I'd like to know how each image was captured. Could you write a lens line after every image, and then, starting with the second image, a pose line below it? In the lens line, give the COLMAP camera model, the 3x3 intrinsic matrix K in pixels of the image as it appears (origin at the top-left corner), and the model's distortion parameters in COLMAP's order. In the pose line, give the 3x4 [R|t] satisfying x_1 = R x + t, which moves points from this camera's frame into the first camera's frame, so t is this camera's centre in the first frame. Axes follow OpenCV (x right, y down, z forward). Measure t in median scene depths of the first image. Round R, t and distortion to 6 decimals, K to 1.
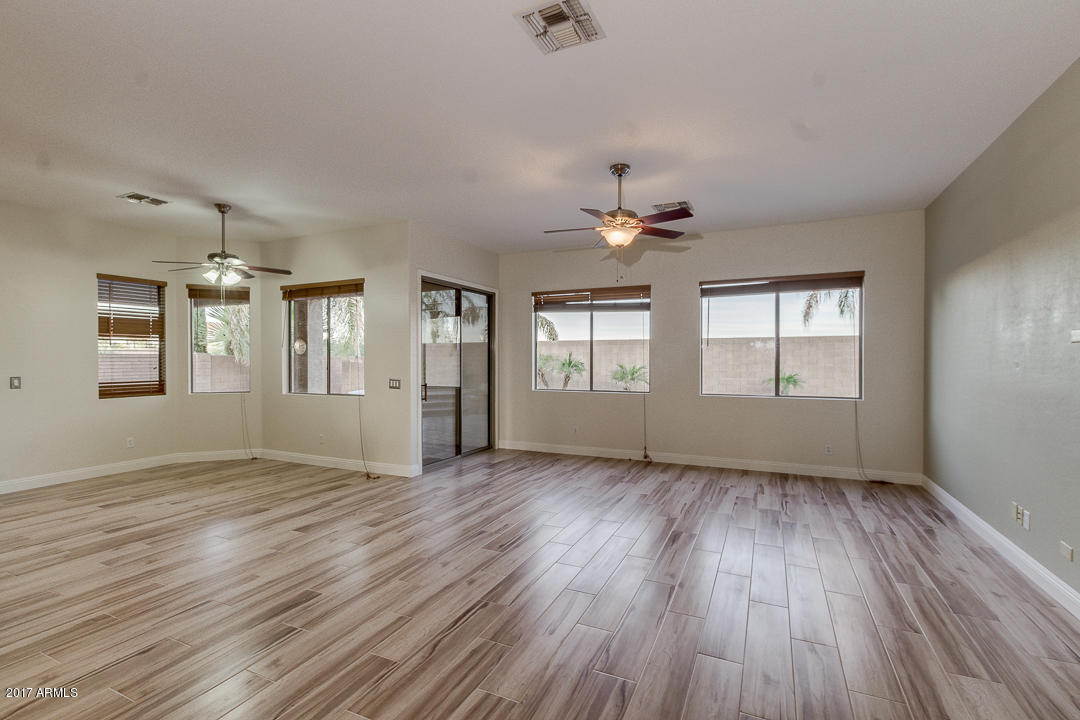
lens RADIAL K [[498.2, 0, 537.9], [0, 498.2, 363.0], [0, 0, 1]] dist [0.020733, 0.000074]
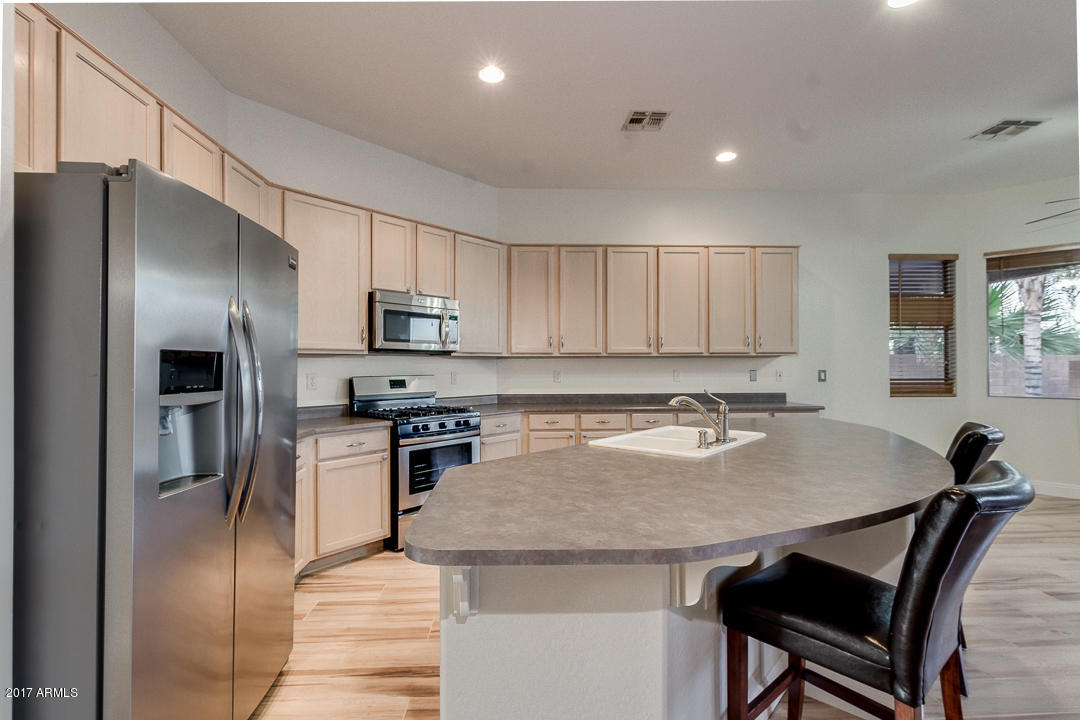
lens RADIAL K [[498.2, 0, 537.9], [0, 498.2, 363.0], [0, 0, 1]] dist [0.020733, 0.000074]
pose [[0.483150, -0.004058, -0.875528, -0.523440], [-0.006413, 0.999946, -0.008174, 0.029981], [0.875514, 0.009564, 0.483098, 0.058793]]
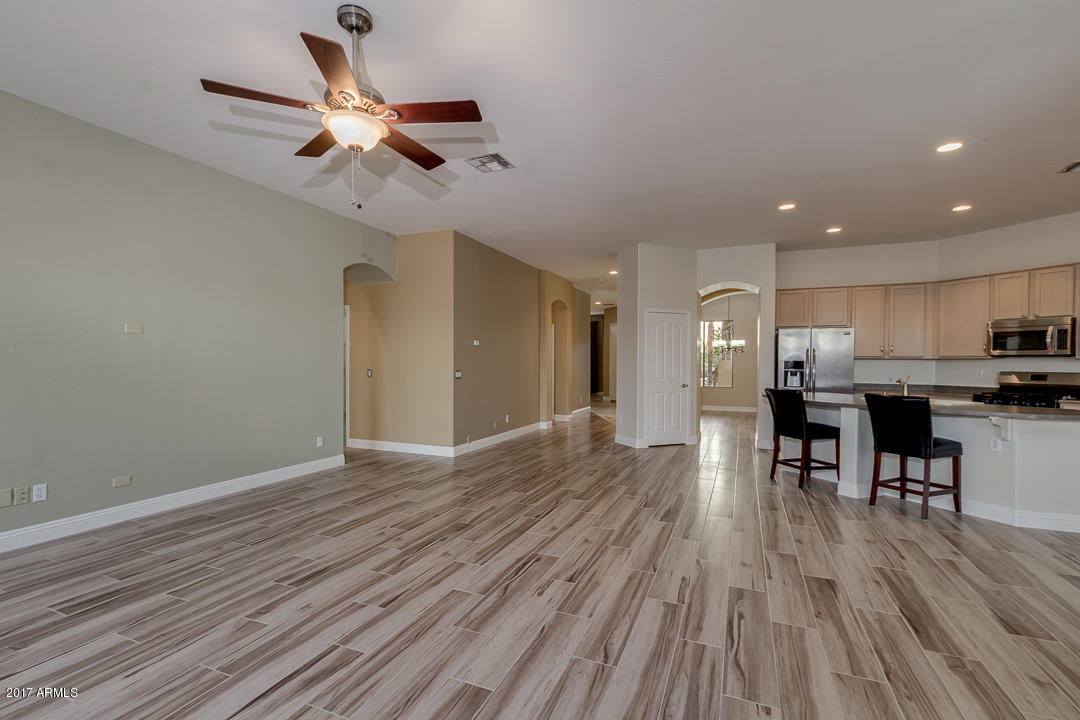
lens RADIAL K [[498.2, 0, 537.9], [0, 498.2, 363.0], [0, 0, 1]] dist [0.020733, 0.000074]
pose [[-0.999151, -0.004800, -0.040924, -0.030526], [-0.005299, 0.999913, 0.012100, 0.013400], [0.040862, 0.012306, -0.999089, 1.584638]]
